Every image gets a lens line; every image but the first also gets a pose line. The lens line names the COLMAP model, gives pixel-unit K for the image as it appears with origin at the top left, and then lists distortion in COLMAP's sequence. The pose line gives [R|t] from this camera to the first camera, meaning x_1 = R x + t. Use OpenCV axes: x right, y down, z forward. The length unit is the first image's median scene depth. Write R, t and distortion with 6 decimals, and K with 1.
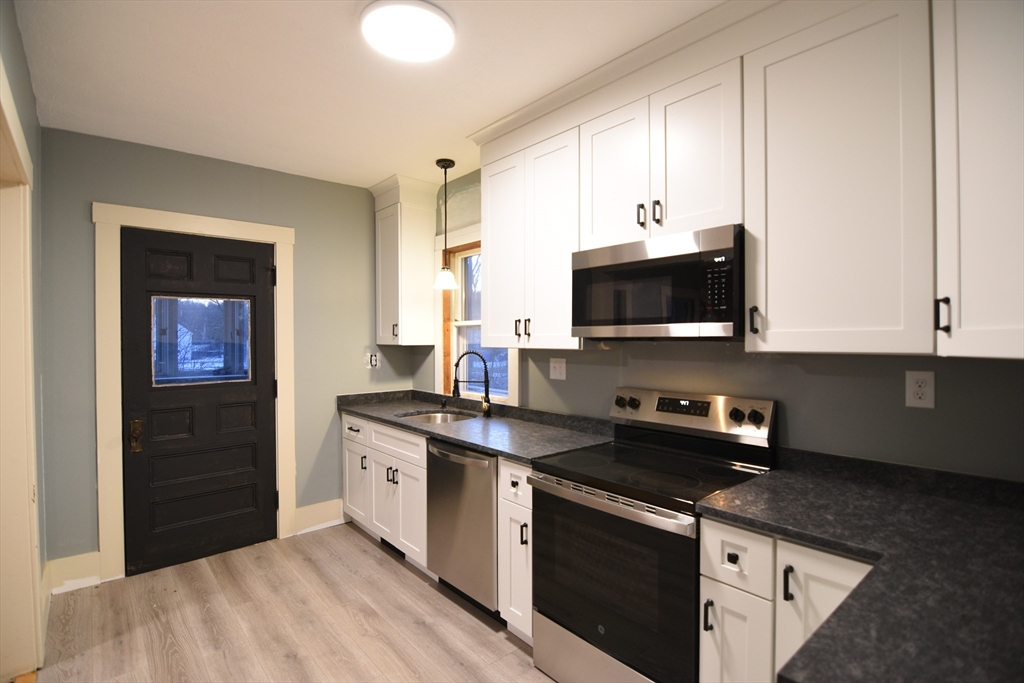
lens RADIAL K [[494.2, 0, 507.7], [0, 494.2, 342.4], [0, 0, 1]] dist [-0.001785, -0.014563]
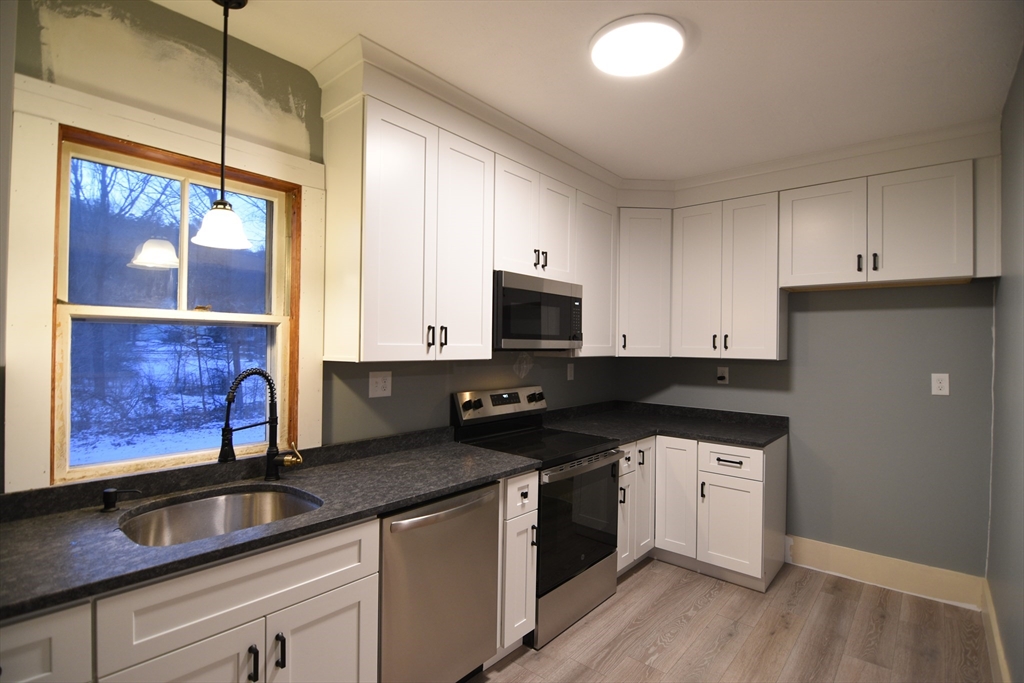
lens RADIAL K [[494.2, 0, 507.7], [0, 494.2, 342.4], [0, 0, 1]] dist [-0.001785, -0.014563]
pose [[-0.147757, 0.000698, 0.989023, -0.766486], [-0.008899, 0.999958, -0.002035, -0.017354], [-0.988984, -0.009102, -0.147745, 0.929882]]
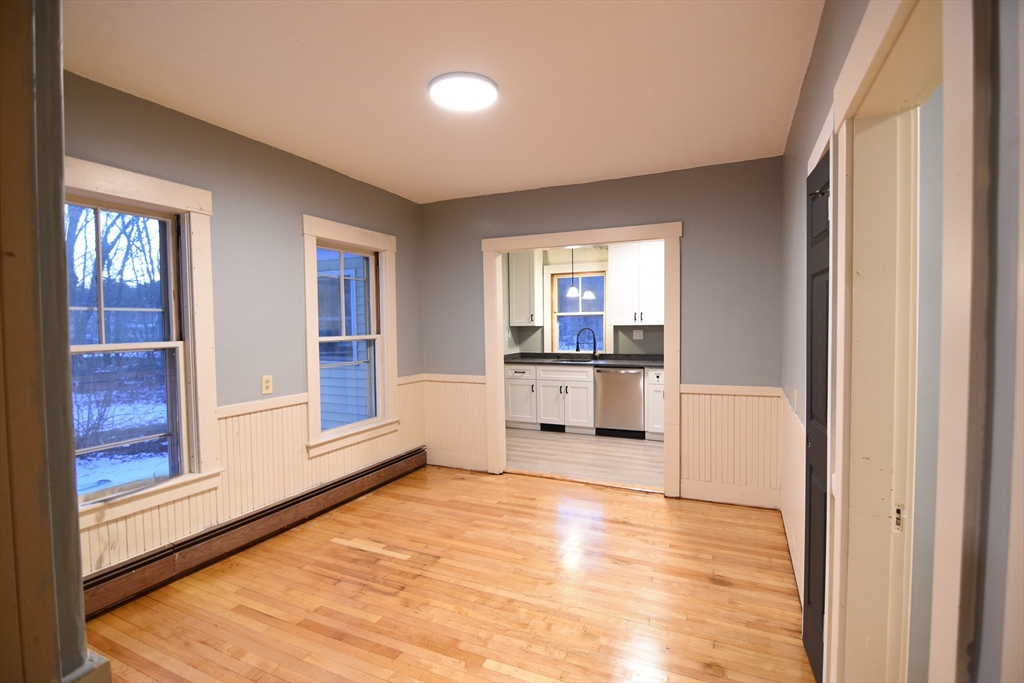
lens RADIAL K [[494.2, 0, 507.7], [0, 494.2, 342.4], [0, 0, 1]] dist [-0.001785, -0.014563]
pose [[0.909423, -0.024611, 0.415144, -1.390266], [0.014316, 0.999508, 0.027894, 0.017797], [-0.415627, -0.019424, 0.909328, -0.803615]]
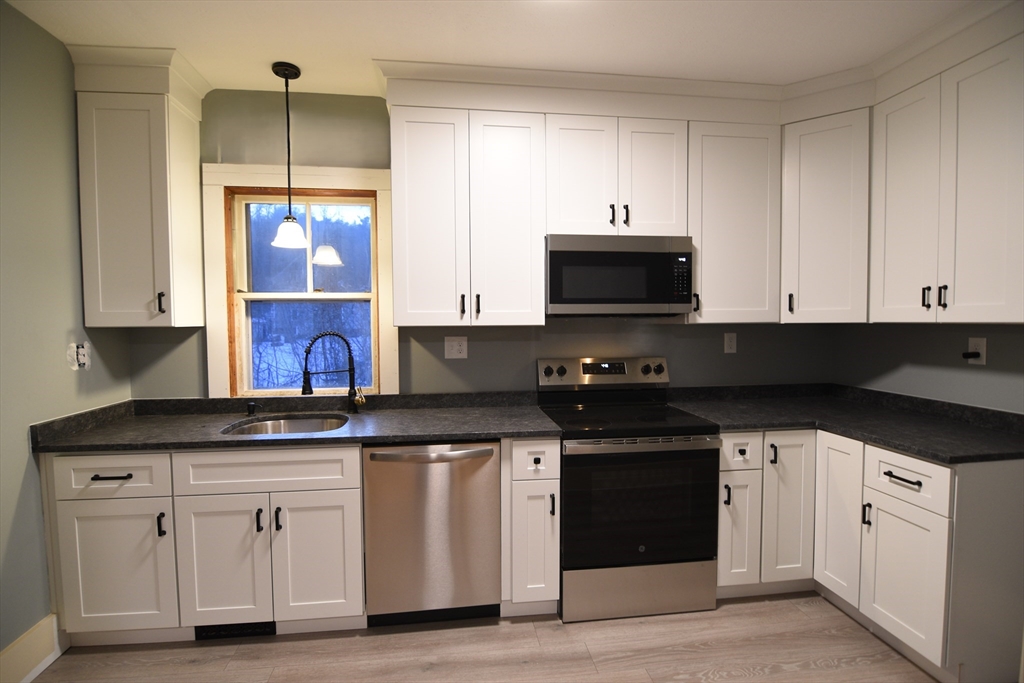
lens RADIAL K [[494.2, 0, 507.7], [0, 494.2, 342.4], [0, 0, 1]] dist [-0.001785, -0.014563]
pose [[0.545157, -0.039712, 0.837393, -0.661717], [0.011096, 0.999132, 0.040159, 0.006038], [-0.838260, -0.012601, 0.545125, 0.399165]]
